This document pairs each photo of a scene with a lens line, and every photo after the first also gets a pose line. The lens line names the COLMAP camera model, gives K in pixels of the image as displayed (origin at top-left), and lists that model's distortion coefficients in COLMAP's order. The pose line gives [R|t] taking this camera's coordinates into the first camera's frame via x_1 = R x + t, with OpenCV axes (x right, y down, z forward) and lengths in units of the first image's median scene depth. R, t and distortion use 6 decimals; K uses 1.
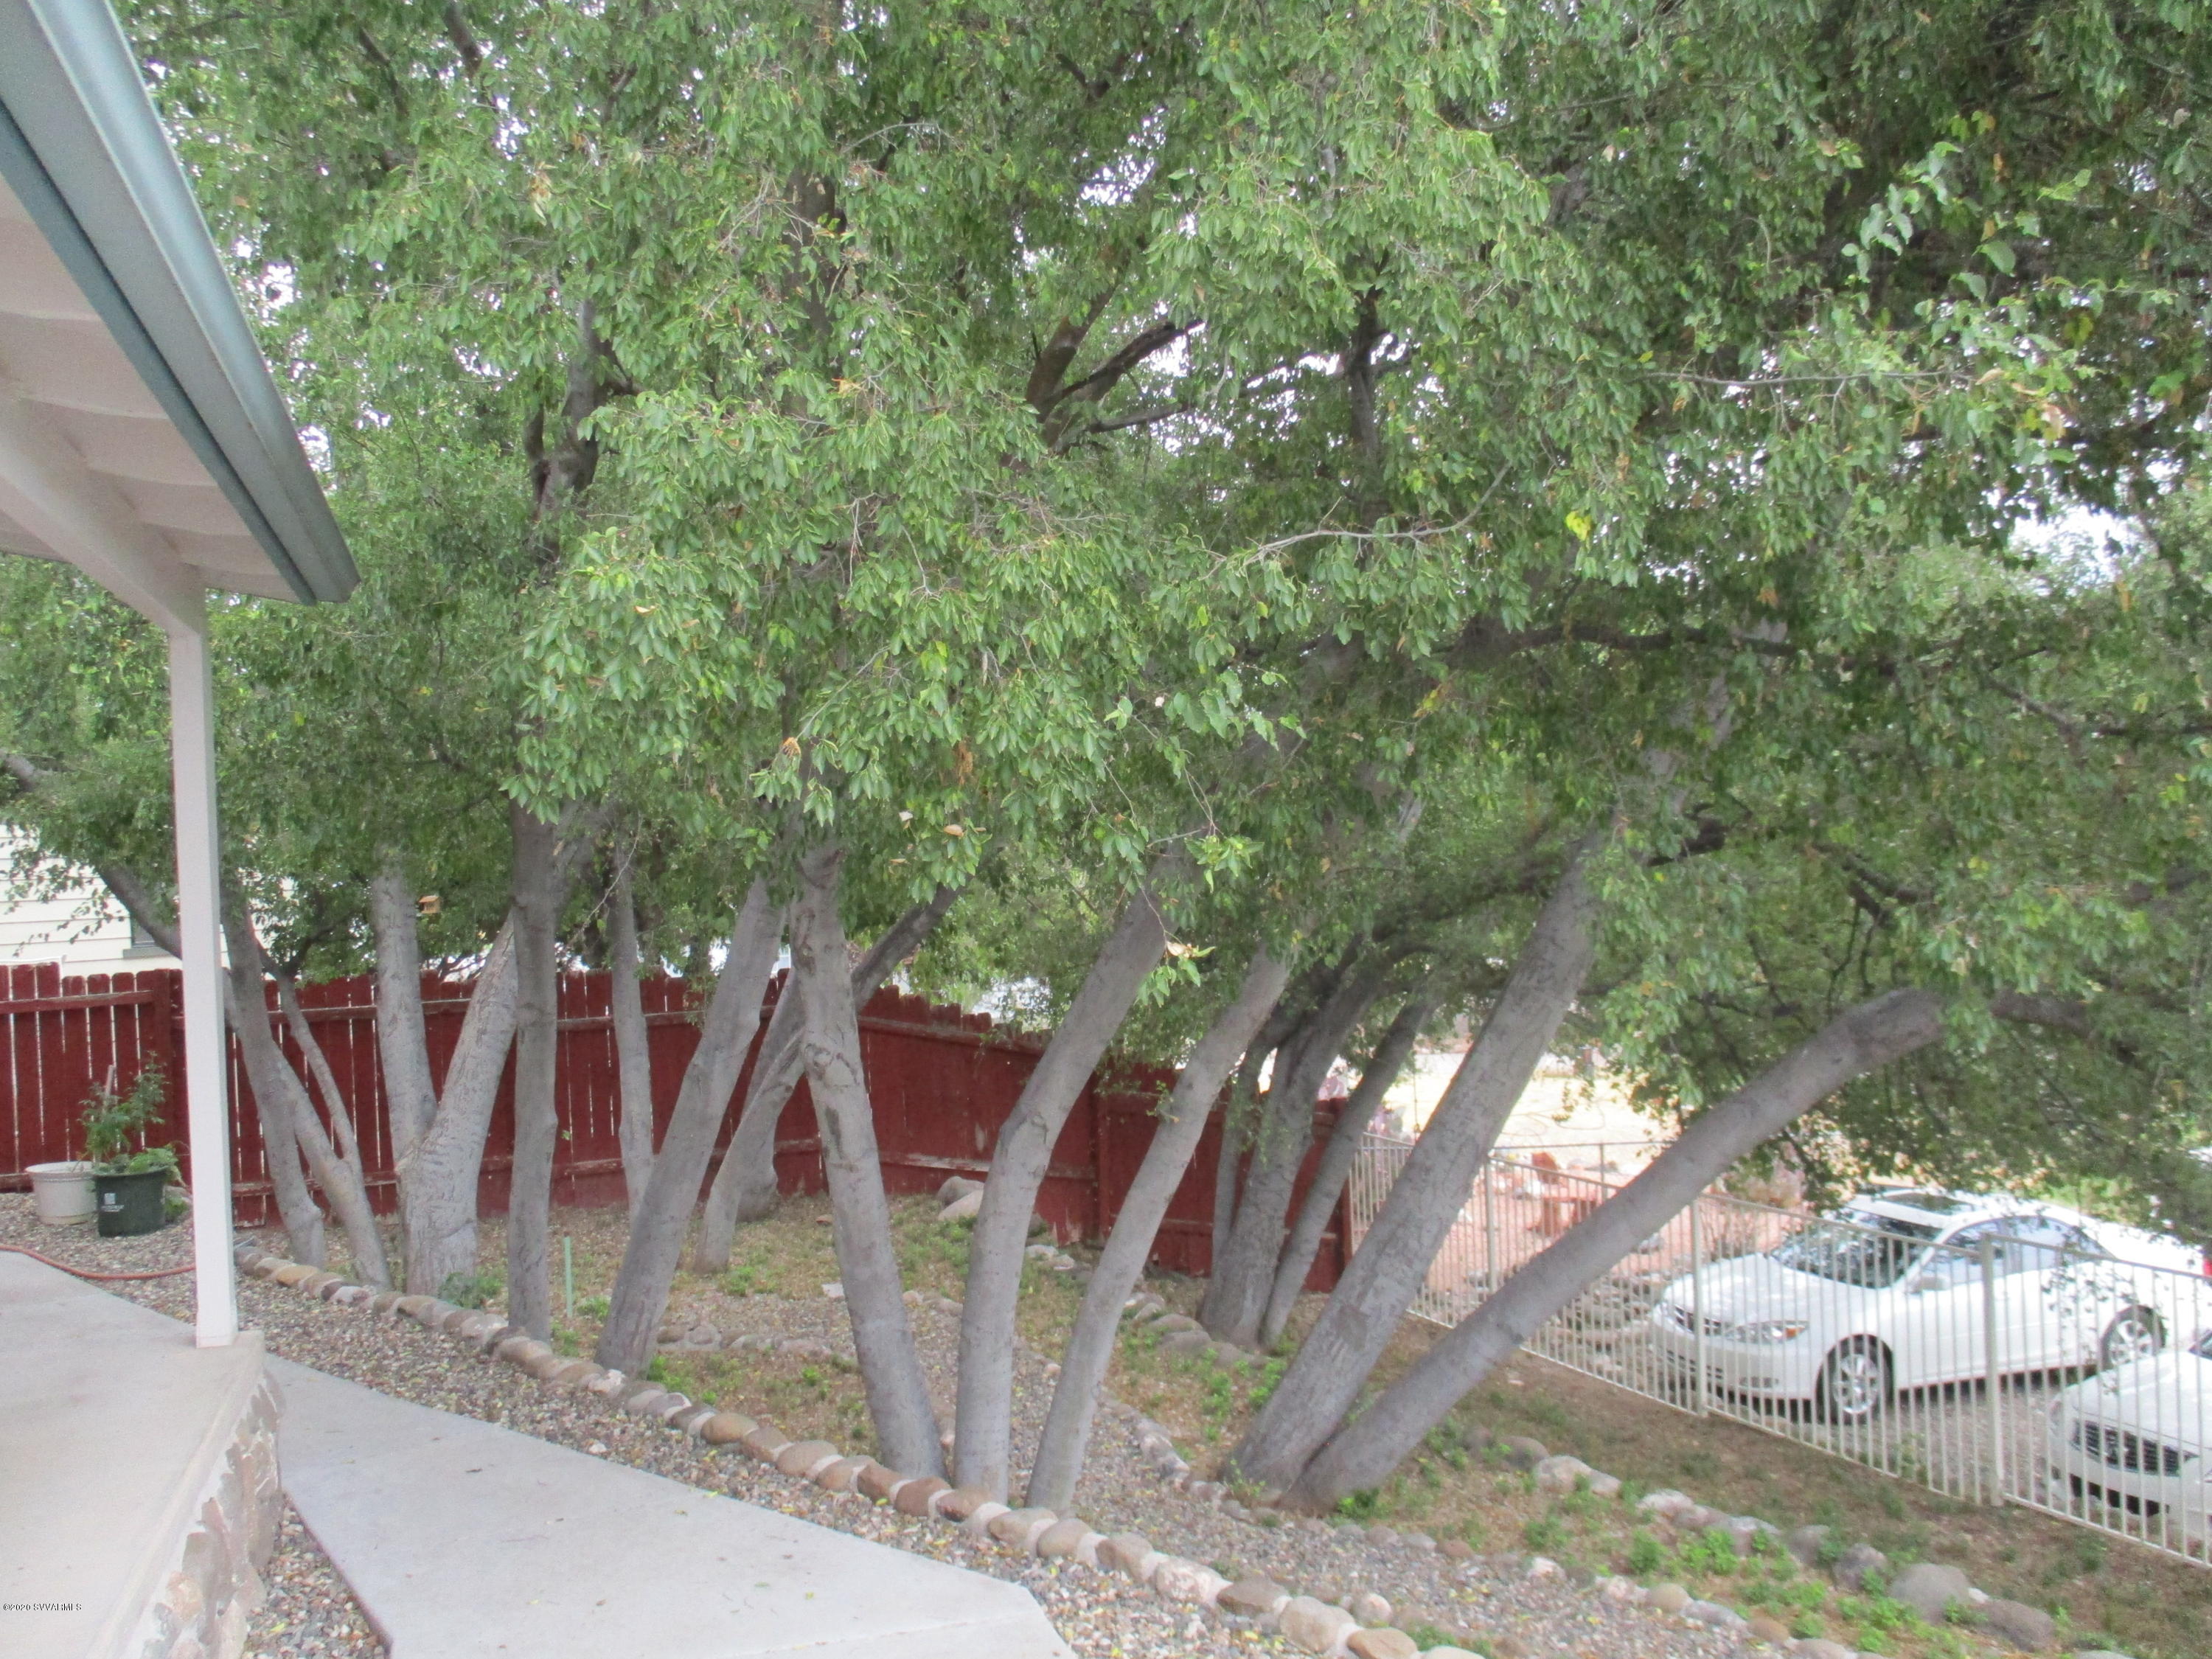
lens RADIAL K [[1833.4, 0, 1109.6], [0, 1833.4, 837.9], [0, 0, 1]] dist [-0.025727, 0.010053]
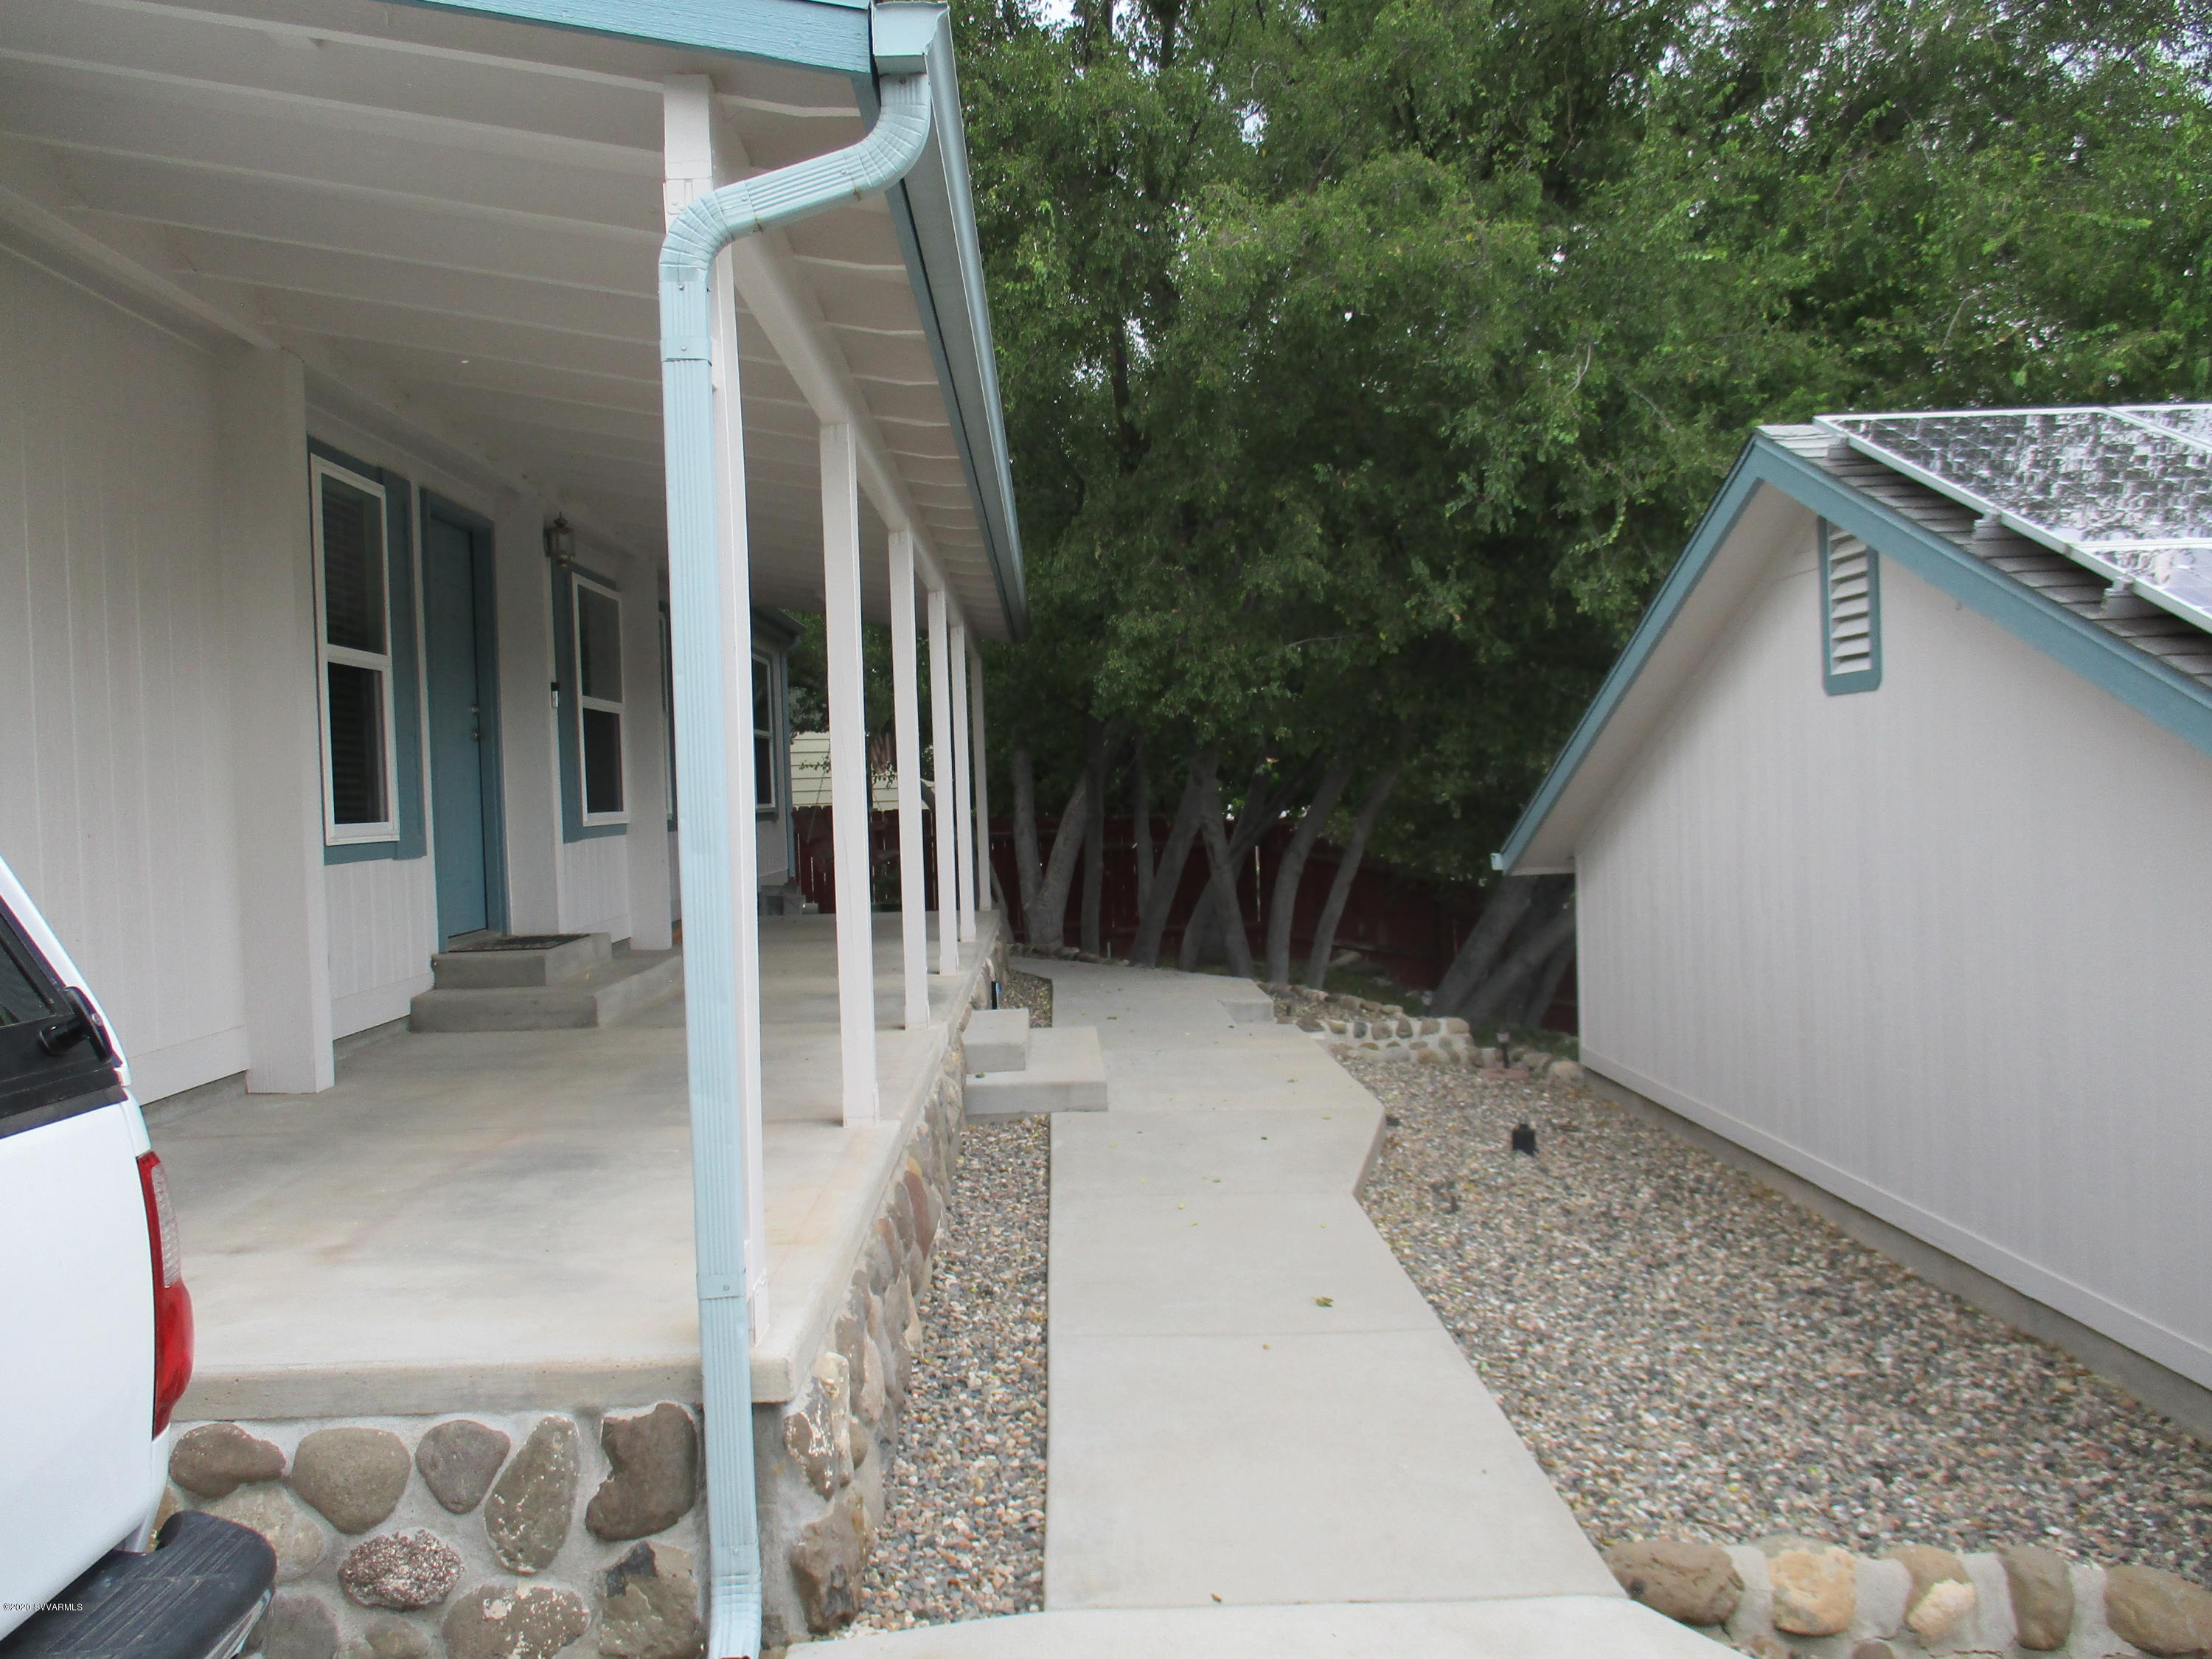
lens RADIAL K [[1833.4, 0, 1103.2], [0, 1833.4, 830.0], [0, 0, 1]] dist [-0.025727, 0.010053]
pose [[0.957094, 0.011521, -0.289550, 0.795927], [-0.000986, 0.999333, 0.036504, 0.074375], [0.289777, -0.034652, 0.956467, -2.621971]]
